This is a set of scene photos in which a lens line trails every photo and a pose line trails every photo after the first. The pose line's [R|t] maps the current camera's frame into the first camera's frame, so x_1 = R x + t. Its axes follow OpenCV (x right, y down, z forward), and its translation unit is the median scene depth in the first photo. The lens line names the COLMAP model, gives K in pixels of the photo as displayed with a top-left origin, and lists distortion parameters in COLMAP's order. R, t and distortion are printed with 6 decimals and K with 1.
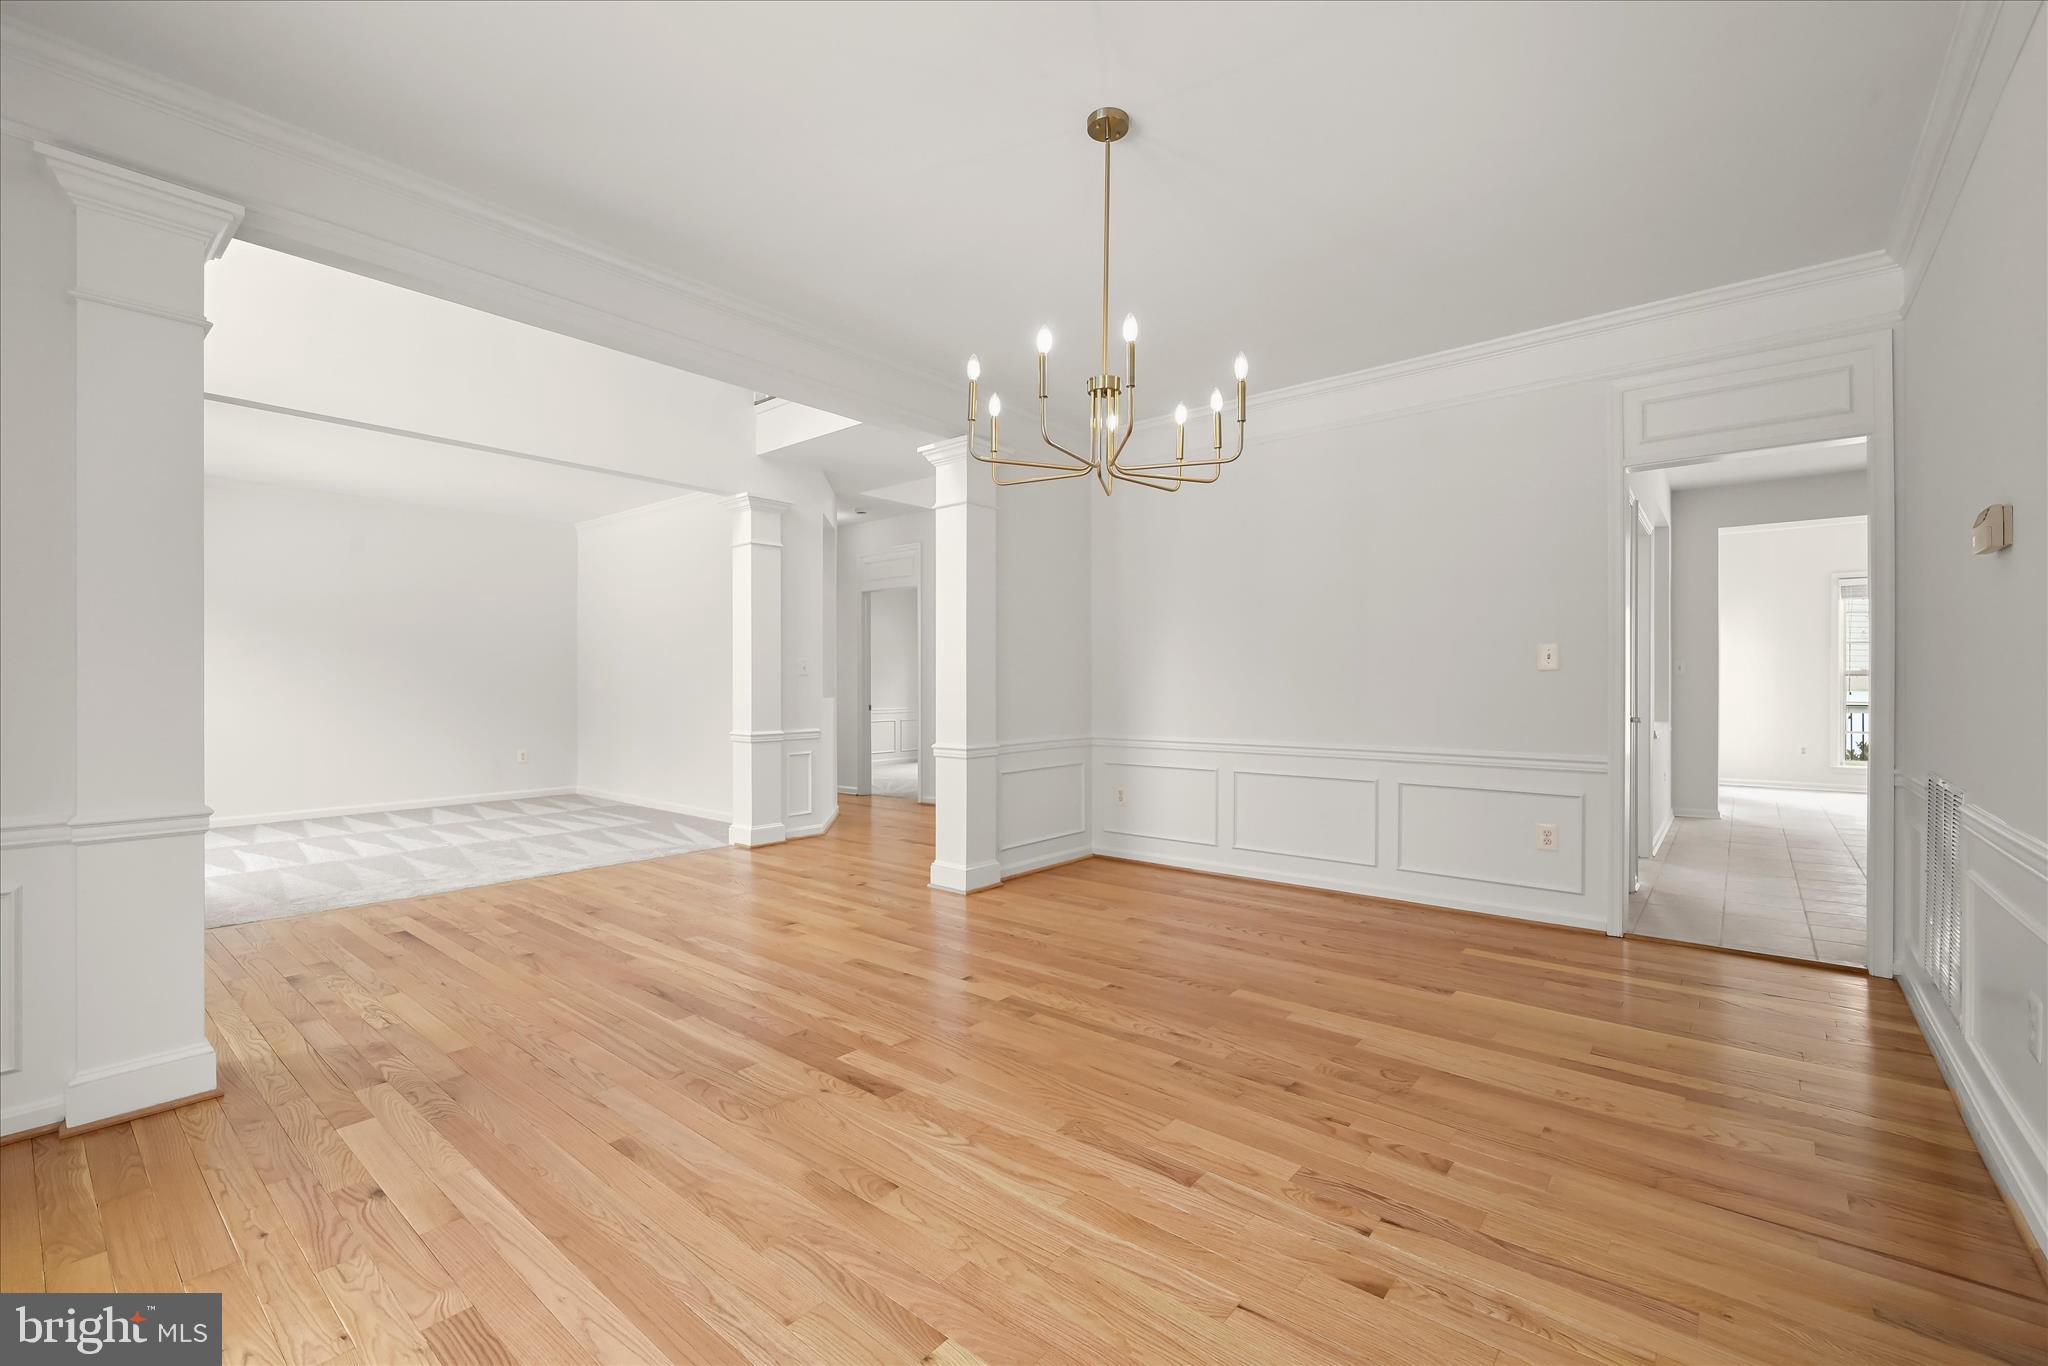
lens RADIAL K [[865.2, 0, 1031.6], [0, 865.2, 686.2], [0, 0, 1]] dist [-0.001483, -0.000337]
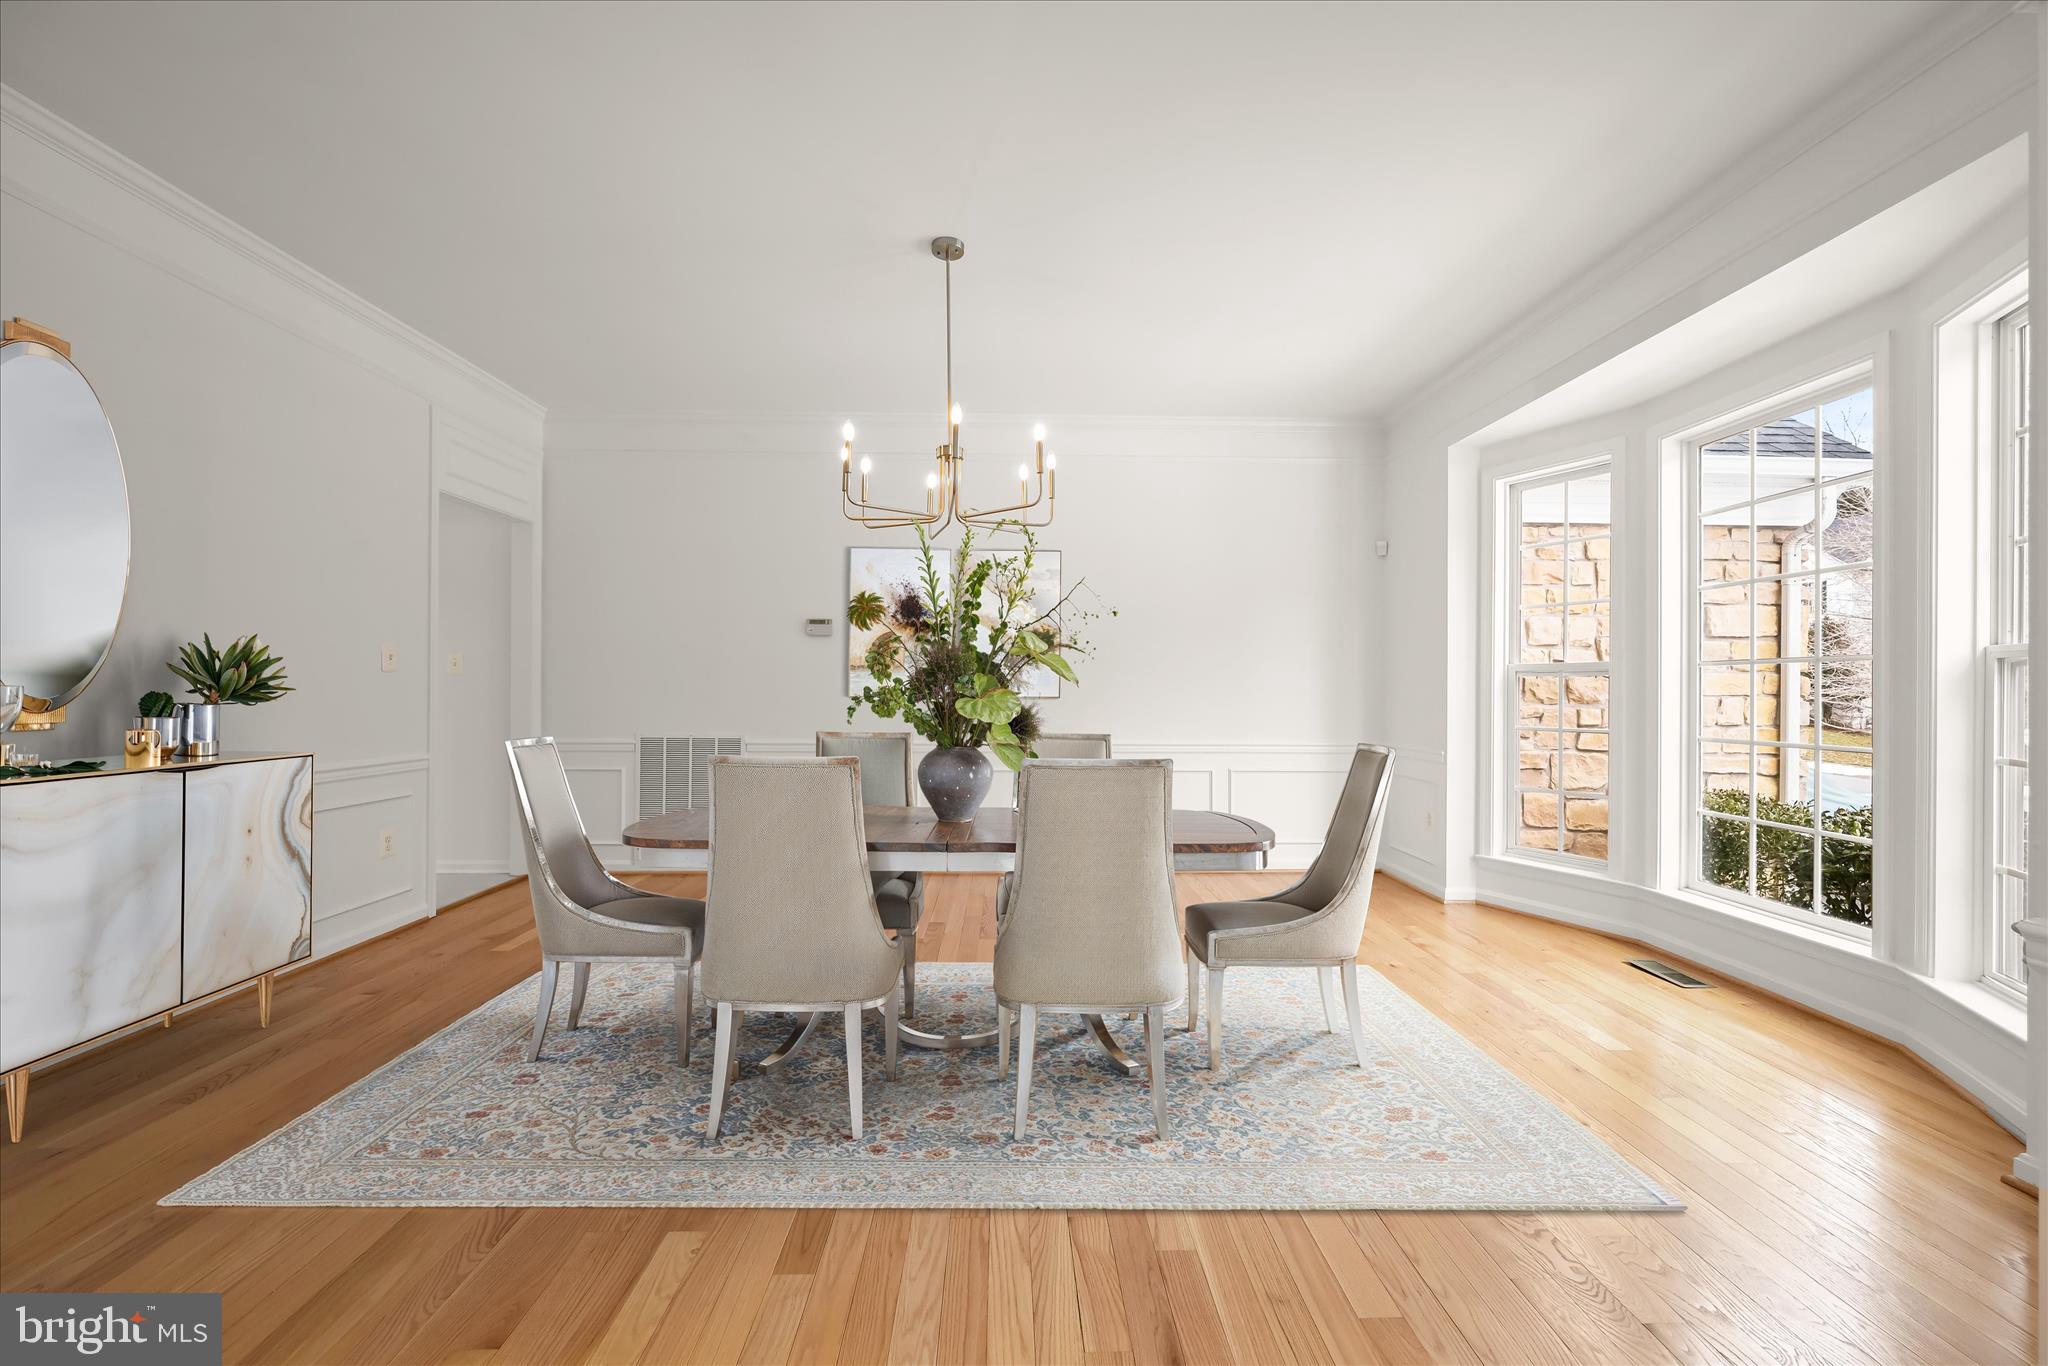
lens RADIAL K [[799.8, 0, 1024.0], [0, 799.8, 683.0], [0, 0, 1]] dist [0.001071, 0.000146]
pose [[-0.656412, 0.007322, 0.754367, -0.677078], [0.001270, 0.999962, -0.008601, 0.005445], [-0.754401, -0.004688, -0.656397, 1.306931]]
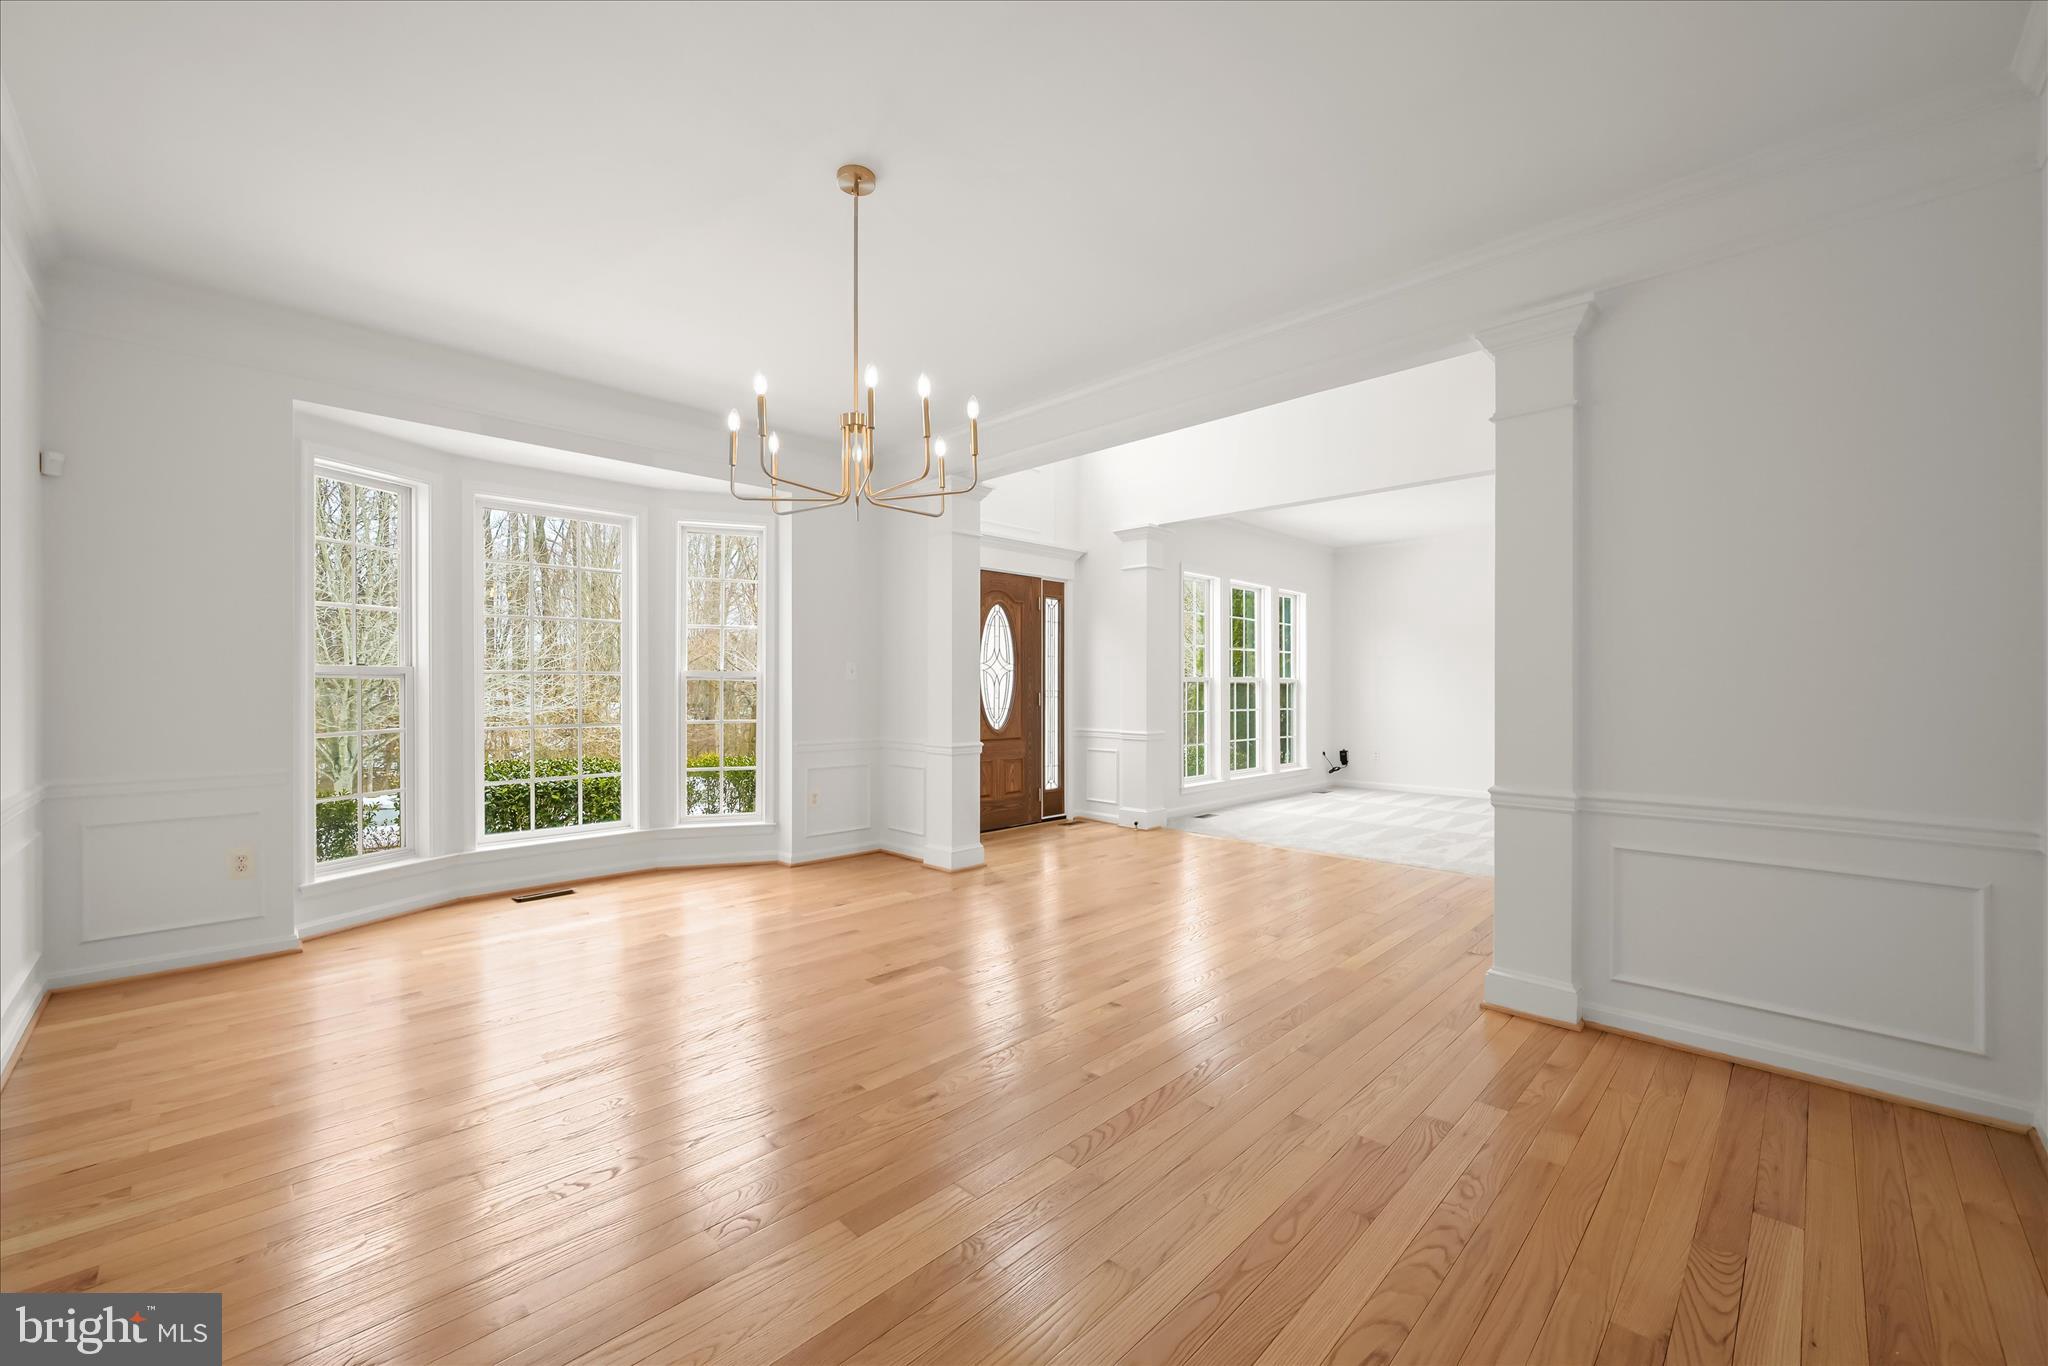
lens RADIAL K [[819.4, 0, 1011.2], [0, 819.4, 683.0], [0, 0, 1]] dist [-0.000061, -0.000071]
pose [[-0.090936, 0.003282, -0.995851, 0.851253], [-0.004287, 0.999984, 0.003687, -0.017204], [0.995848, 0.004604, -0.090921, 0.997187]]
